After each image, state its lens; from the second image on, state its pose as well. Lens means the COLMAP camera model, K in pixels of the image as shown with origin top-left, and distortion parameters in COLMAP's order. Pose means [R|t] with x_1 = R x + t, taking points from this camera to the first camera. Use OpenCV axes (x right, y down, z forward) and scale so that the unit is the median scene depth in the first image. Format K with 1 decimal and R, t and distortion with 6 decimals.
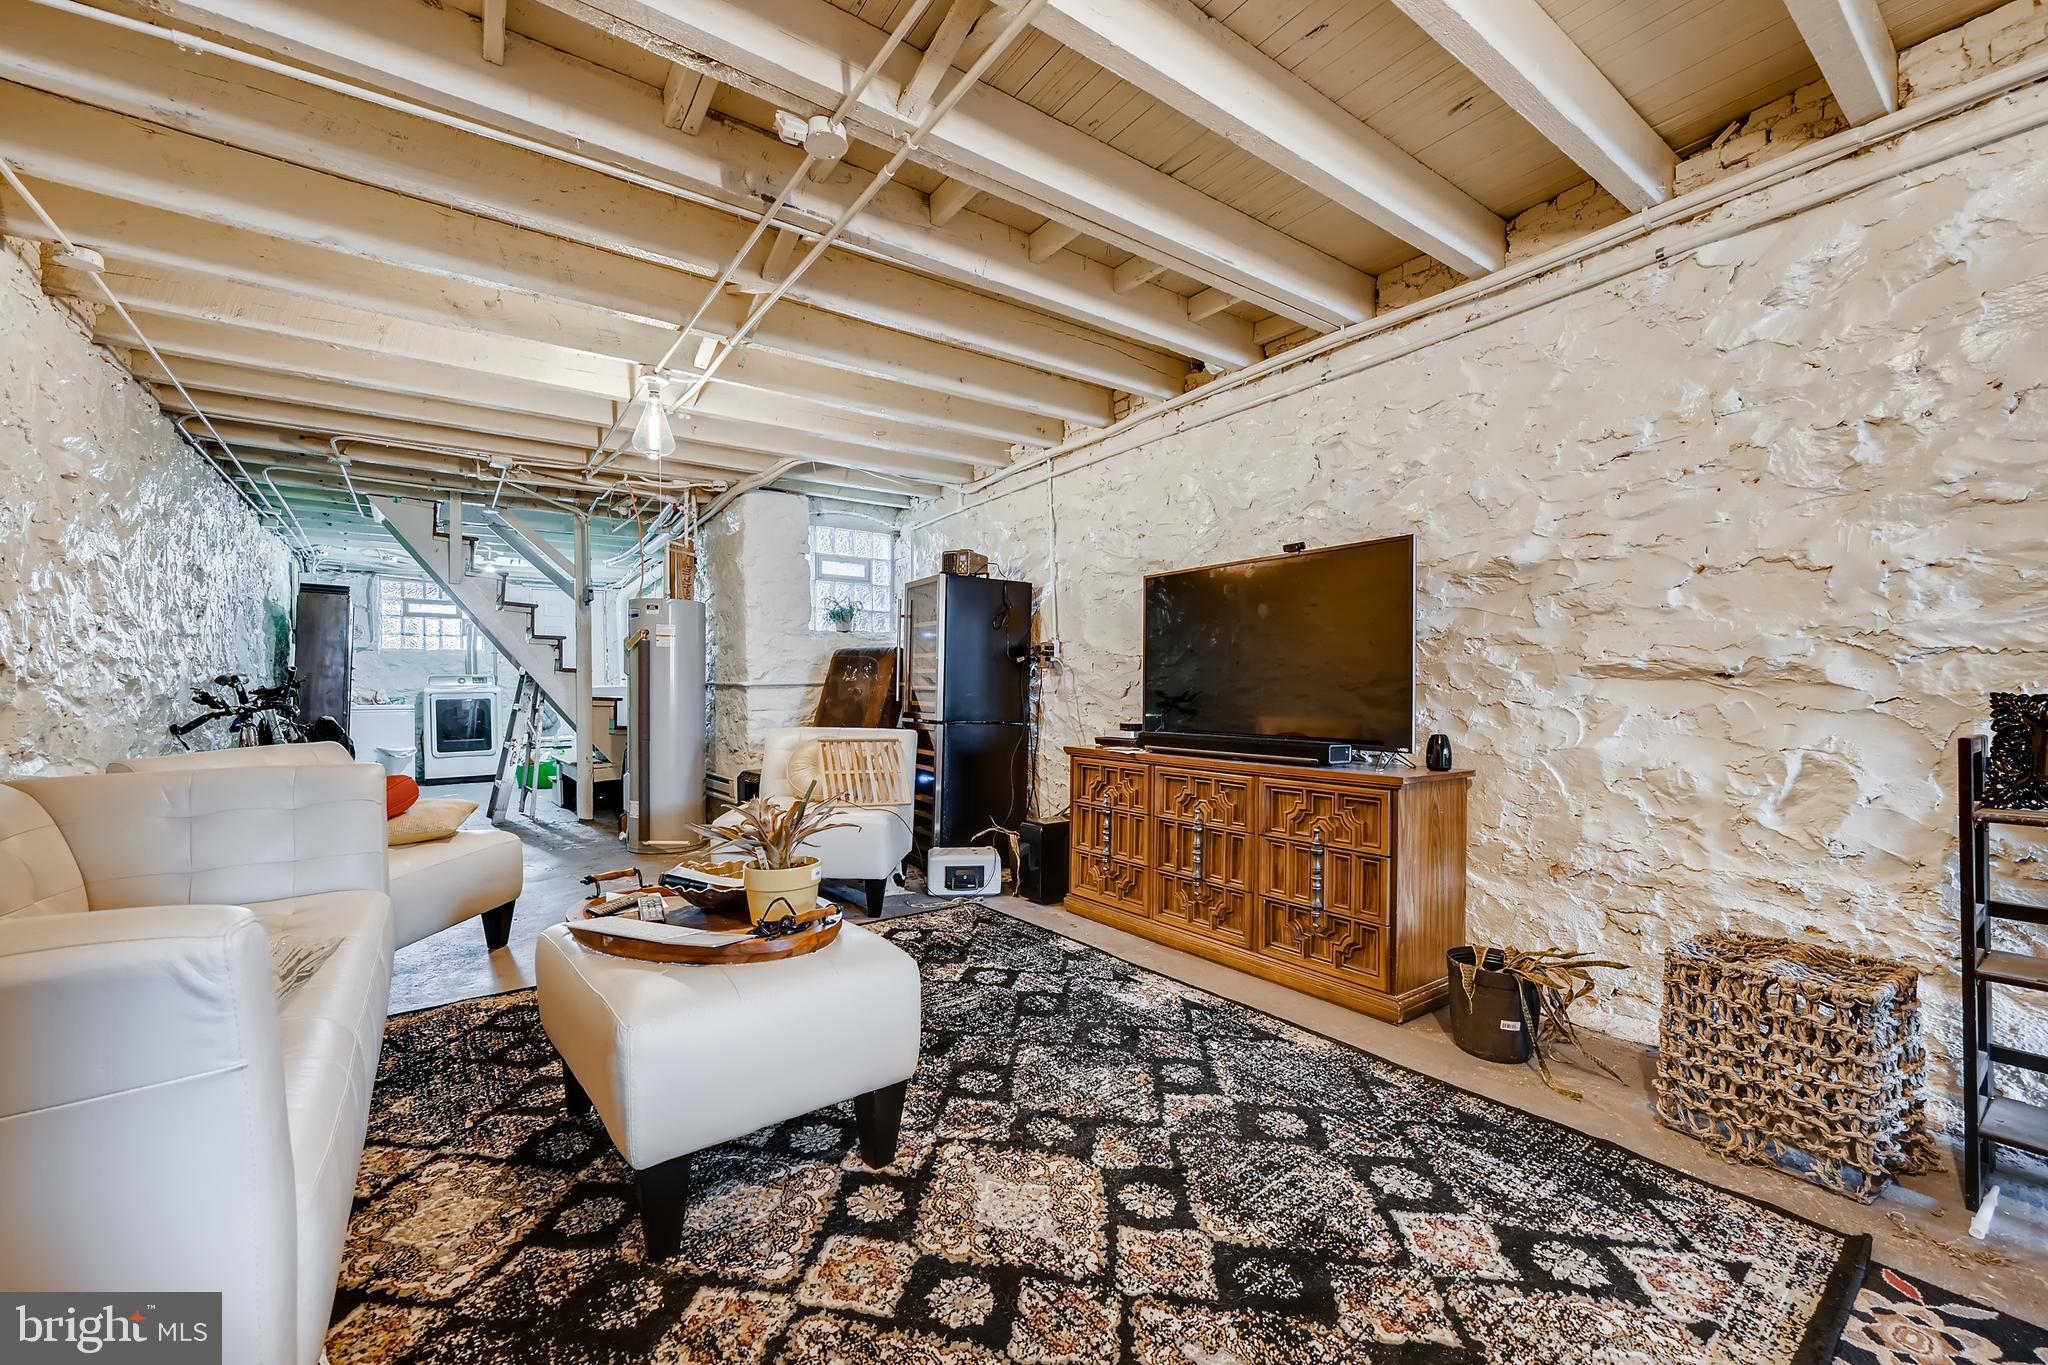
lens RADIAL K [[817.7, 0, 1016.6], [0, 817.7, 683.8], [0, 0, 1]] dist [0.001021, -0.000874]
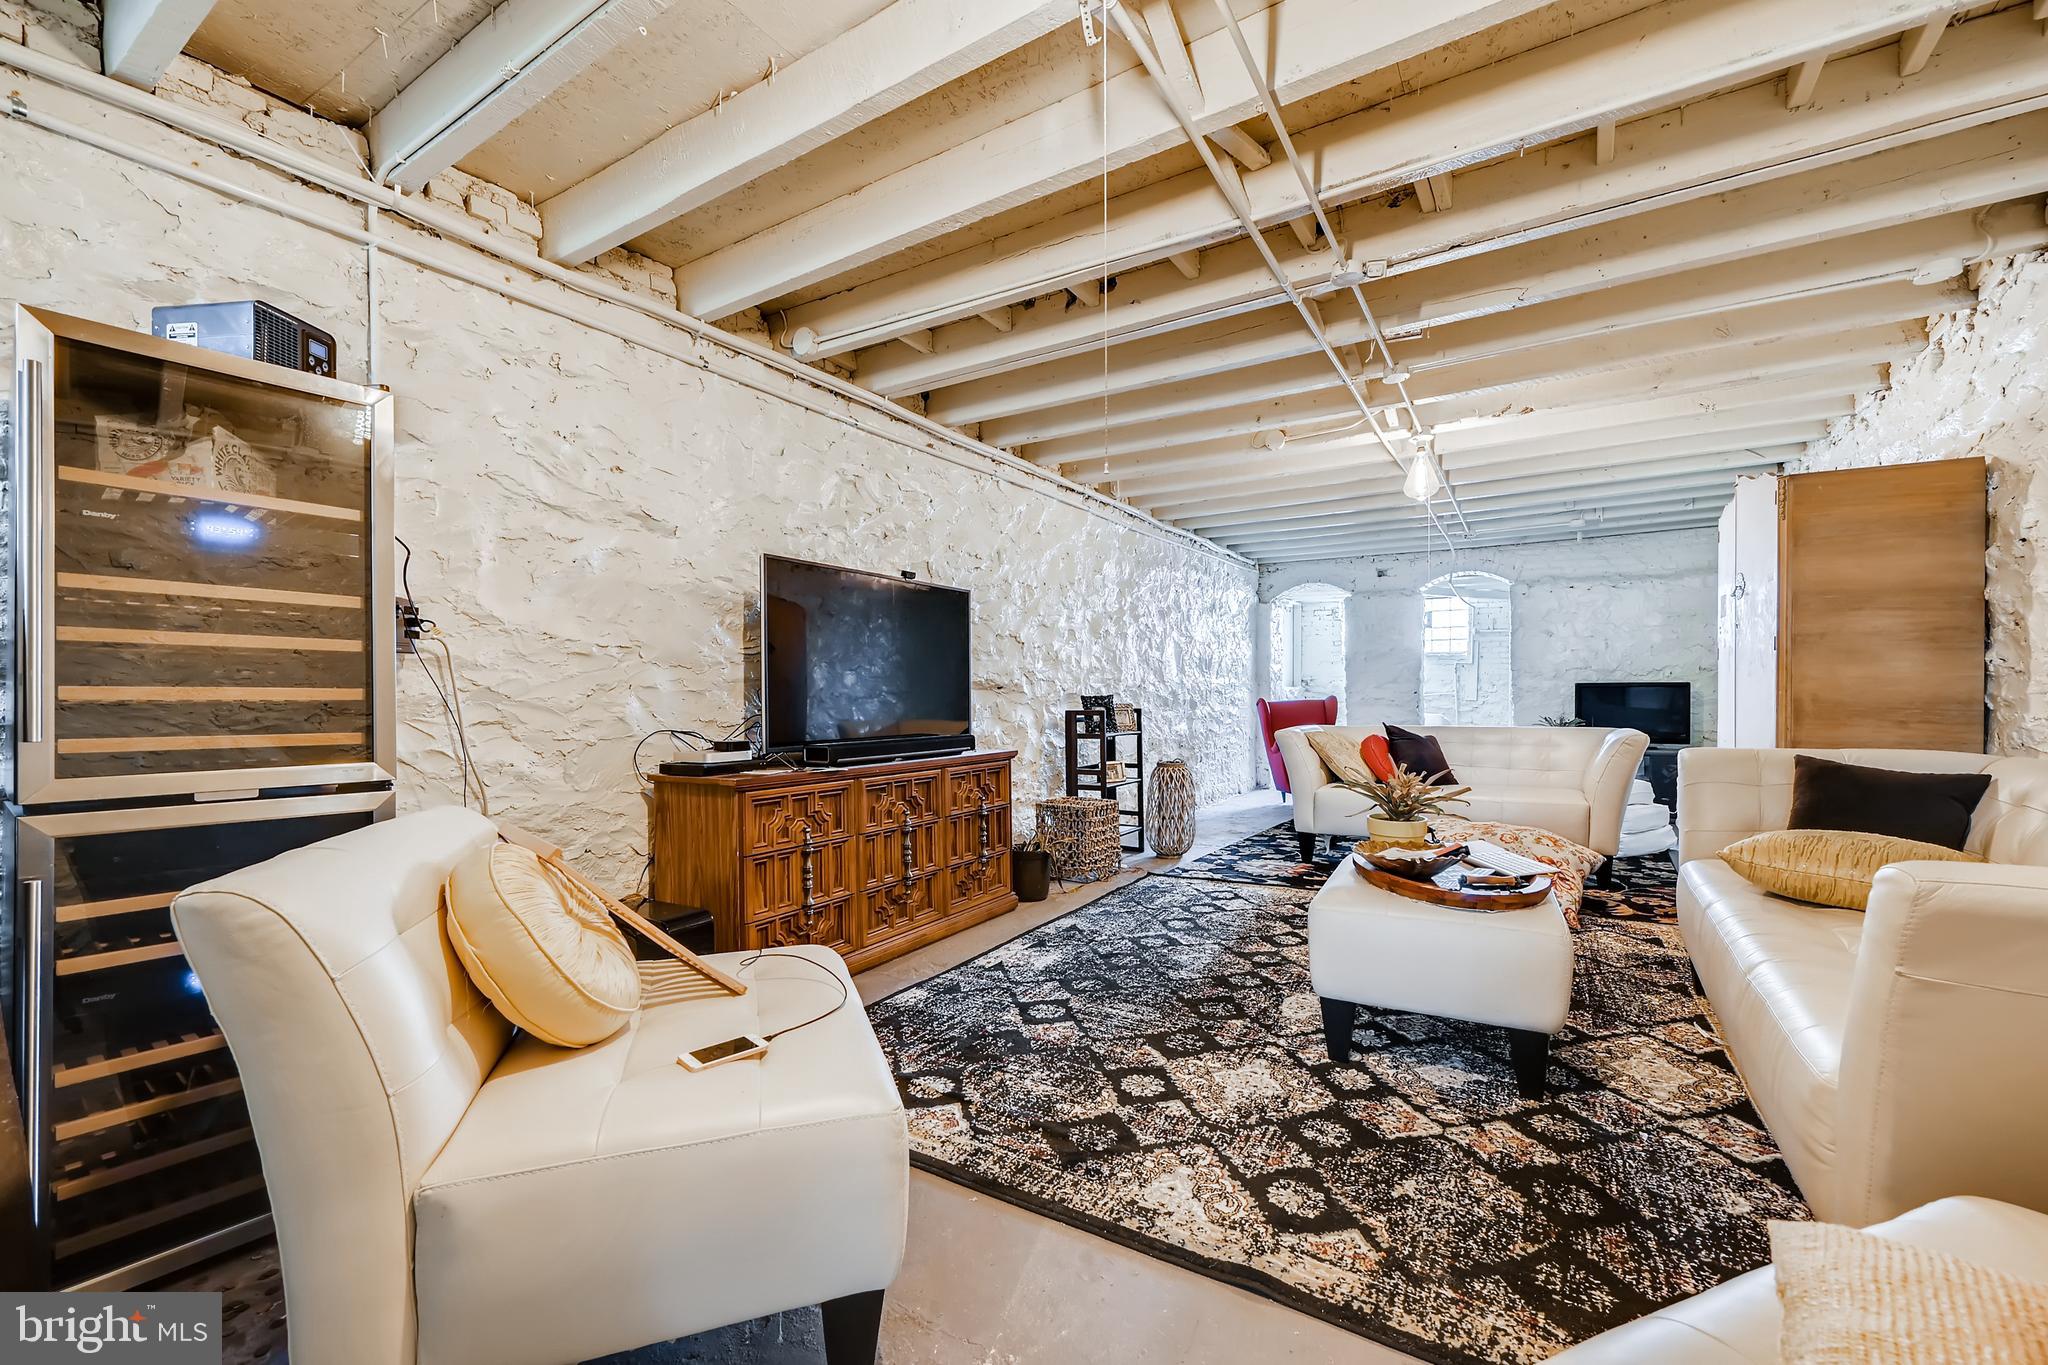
lens RADIAL K [[817.7, 0, 1021.1], [0, 817.7, 693.1], [0, 0, 1]] dist [0.001021, -0.000874]
pose [[-0.367319, 0.005277, 0.930080, -1.094712], [-0.001629, 0.999979, -0.006317, 0.014405], [-0.930094, -0.003835, -0.367303, 1.717639]]
